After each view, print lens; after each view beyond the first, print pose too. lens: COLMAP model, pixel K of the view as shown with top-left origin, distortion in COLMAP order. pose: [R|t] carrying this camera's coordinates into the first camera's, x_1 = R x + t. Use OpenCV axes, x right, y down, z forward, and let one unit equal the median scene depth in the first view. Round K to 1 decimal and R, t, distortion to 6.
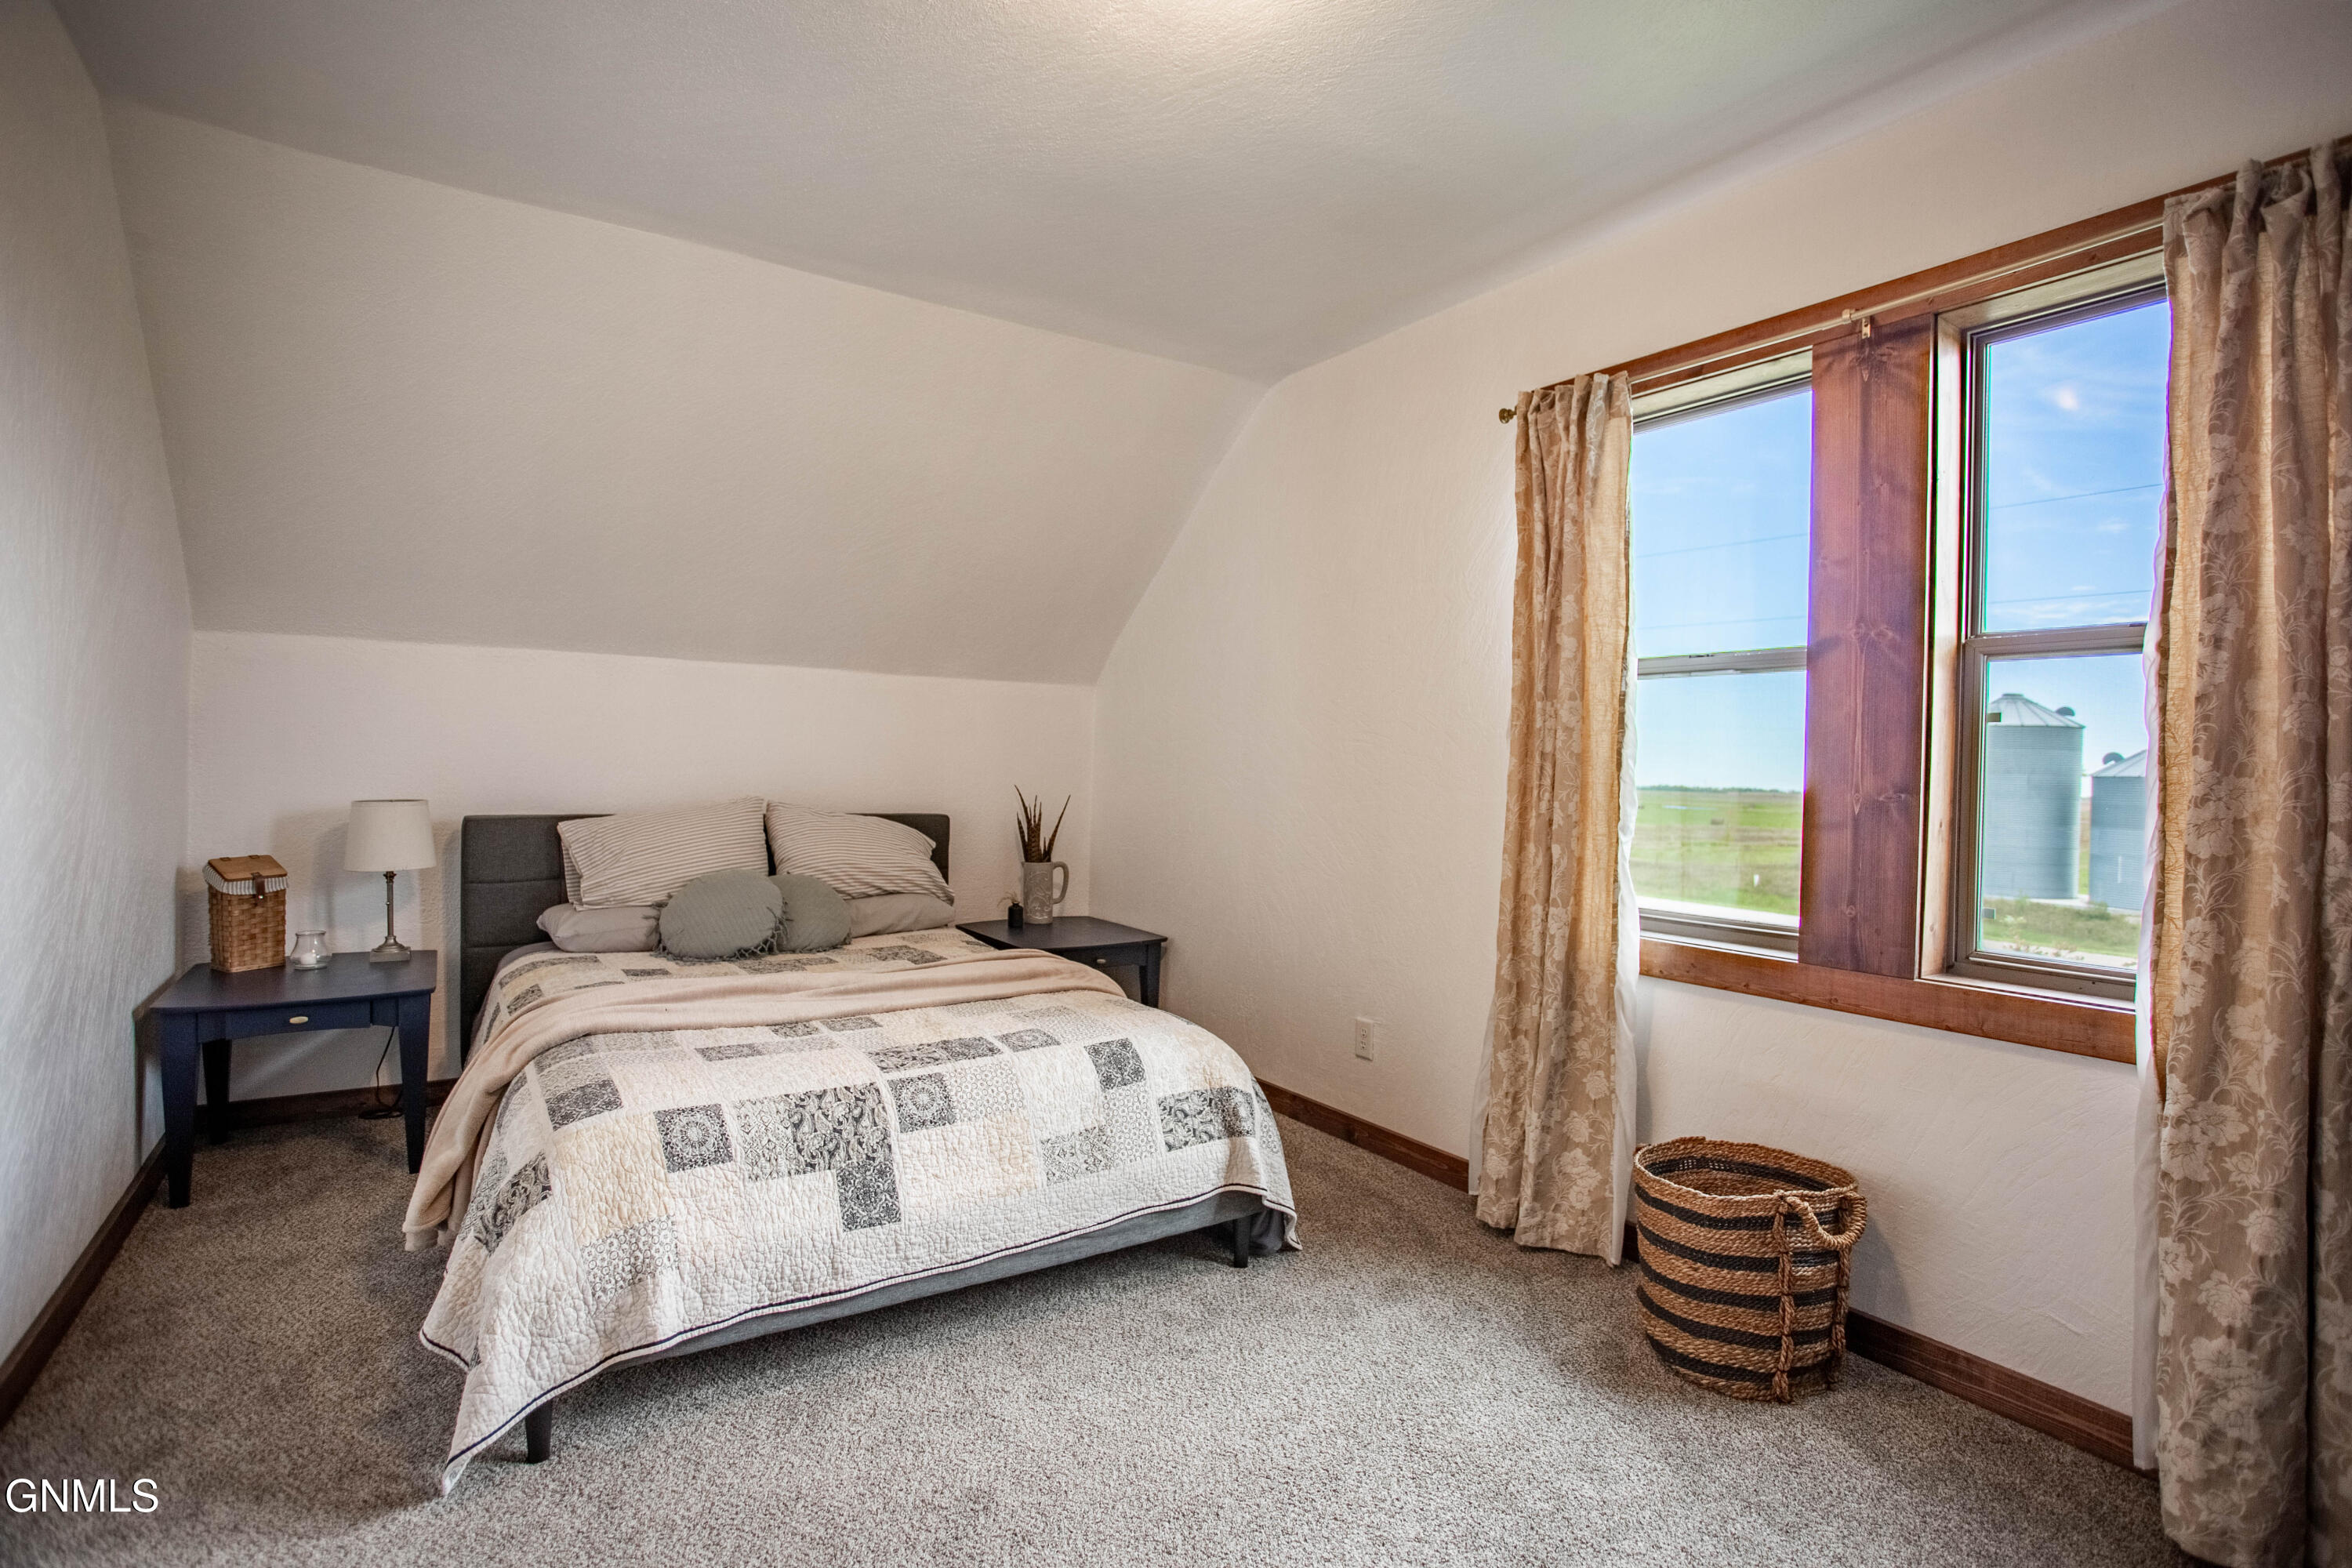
lens RADIAL K [[1139.0, 0, 1189.6], [0, 1139.0, 771.3], [0, 0, 1]] dist [-0.070316, 0.030984]
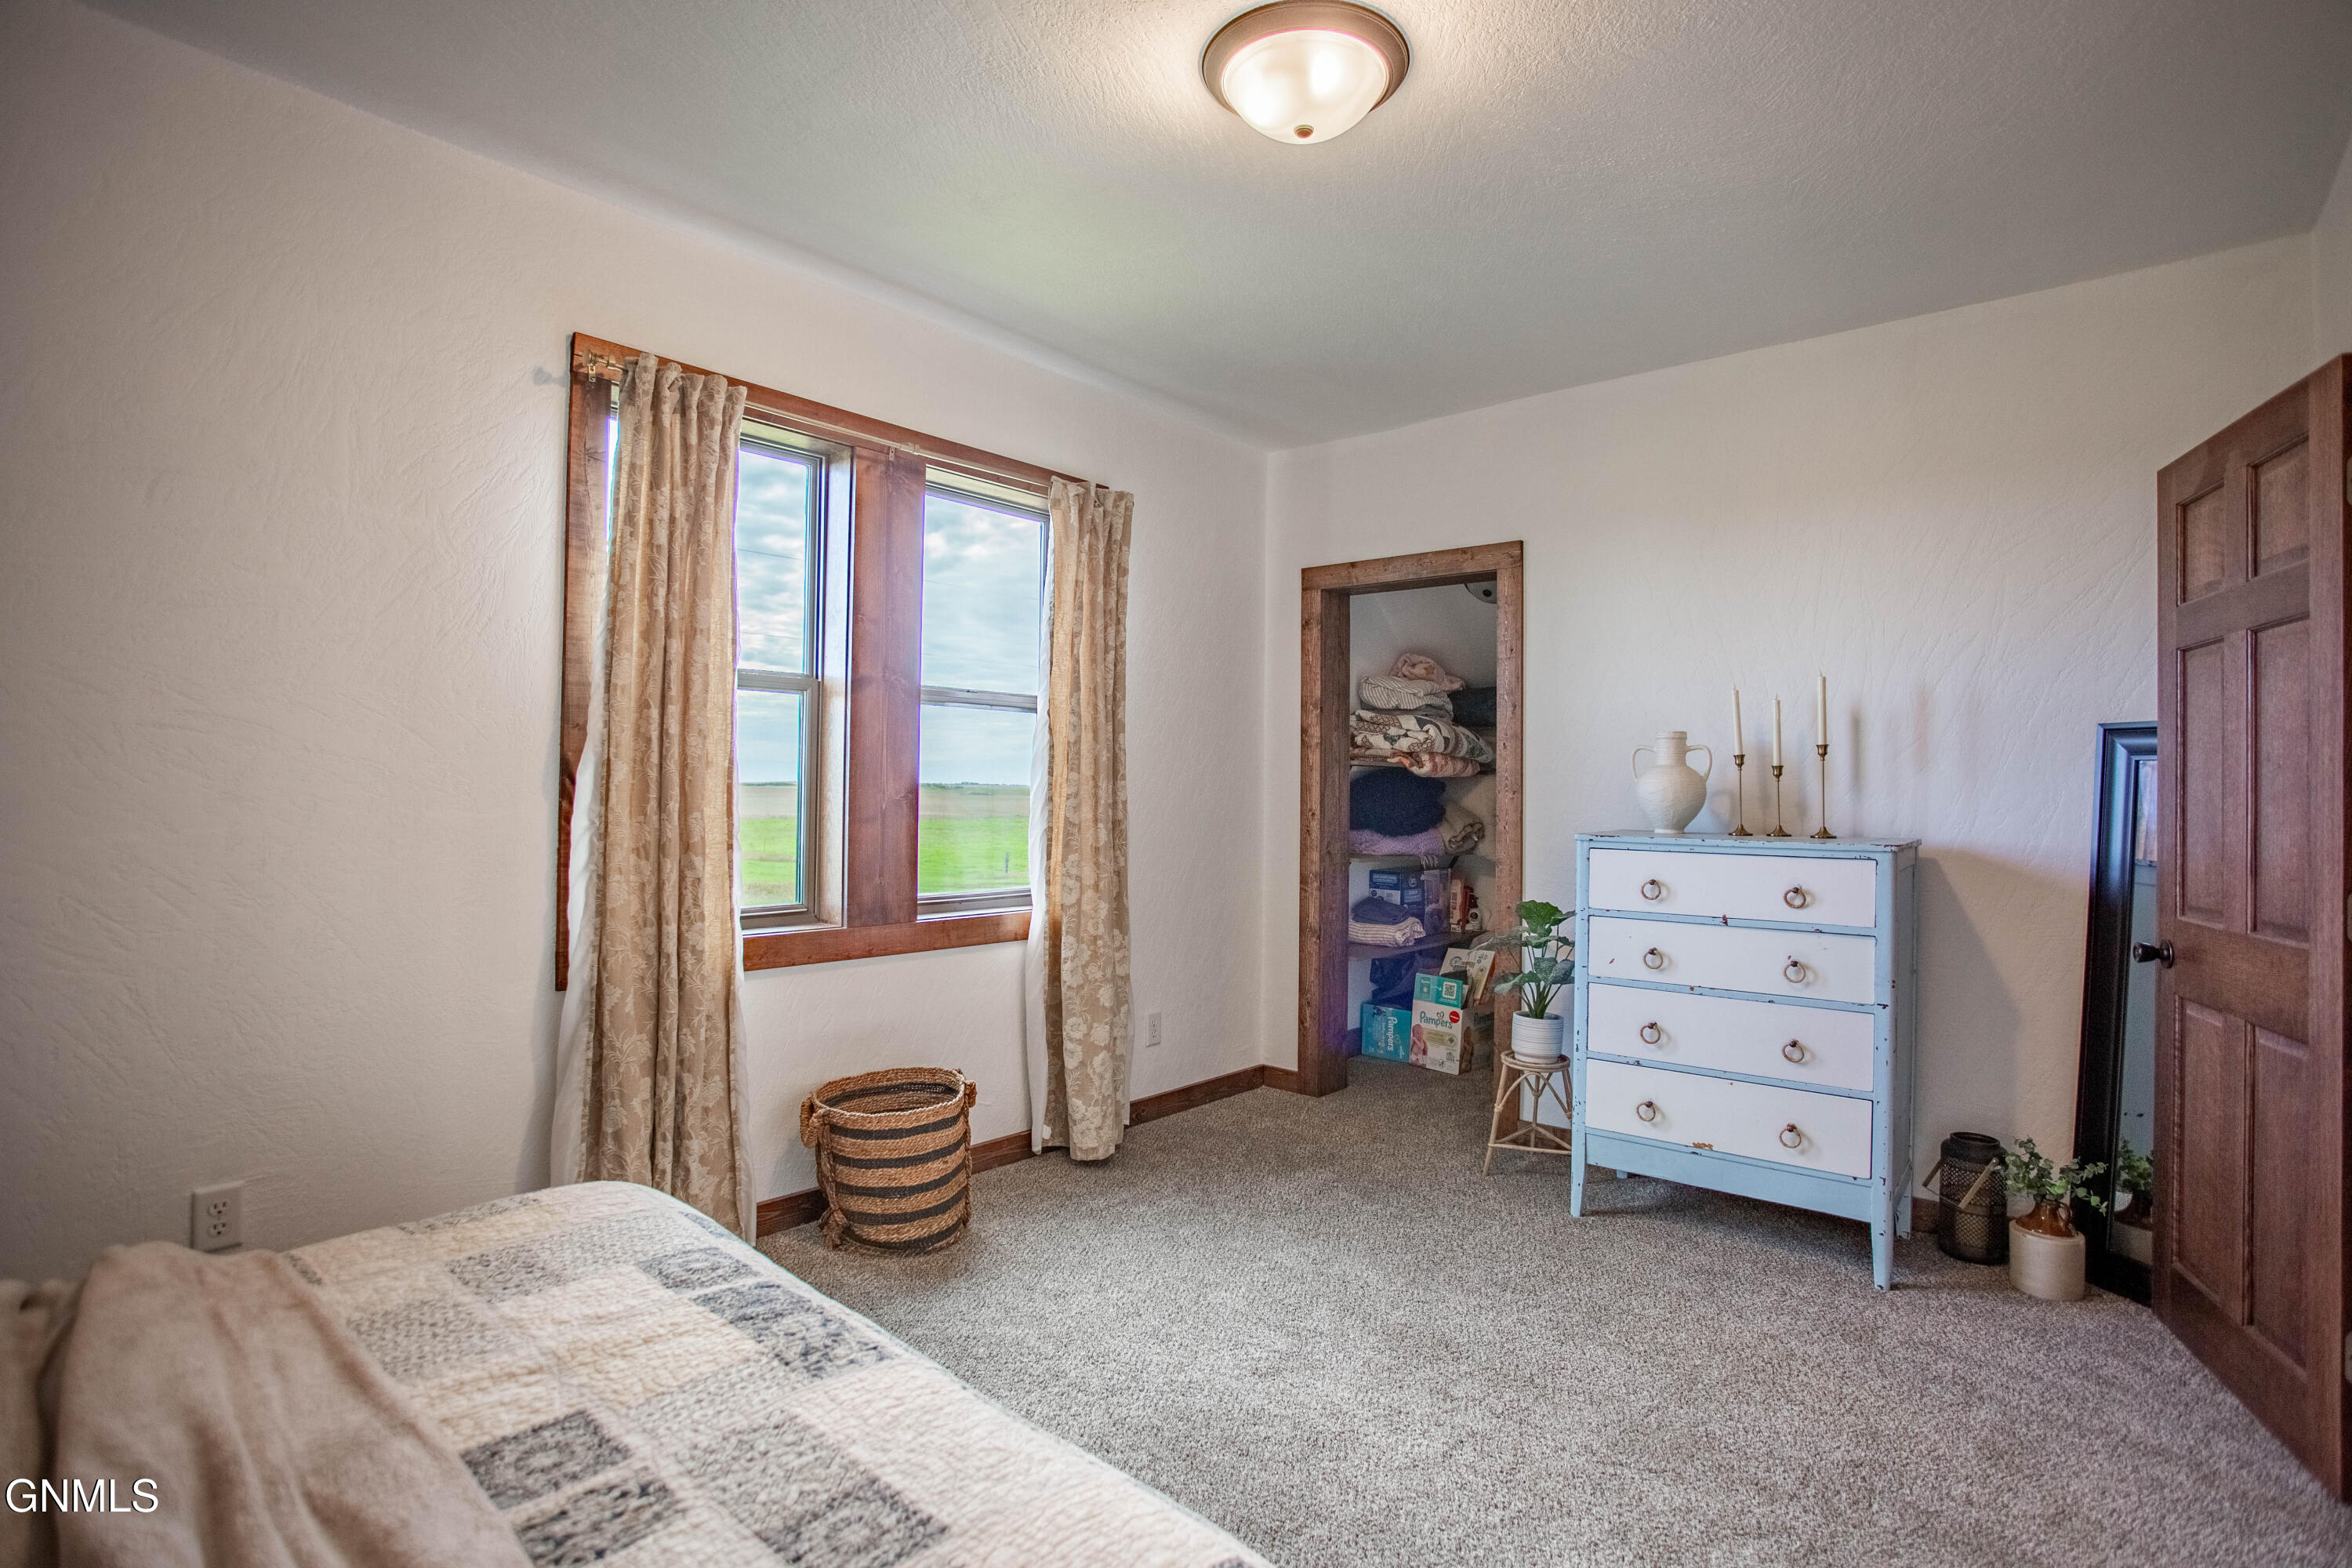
lens RADIAL K [[1139.0, 0, 1189.6], [0, 1139.0, 771.3], [0, 0, 1]] dist [-0.070316, 0.030984]
pose [[-0.280406, -0.019047, 0.959693, -0.822797], [-0.019334, 0.999712, 0.014193, -0.034153], [-0.959687, -0.014575, -0.280693, 1.017901]]
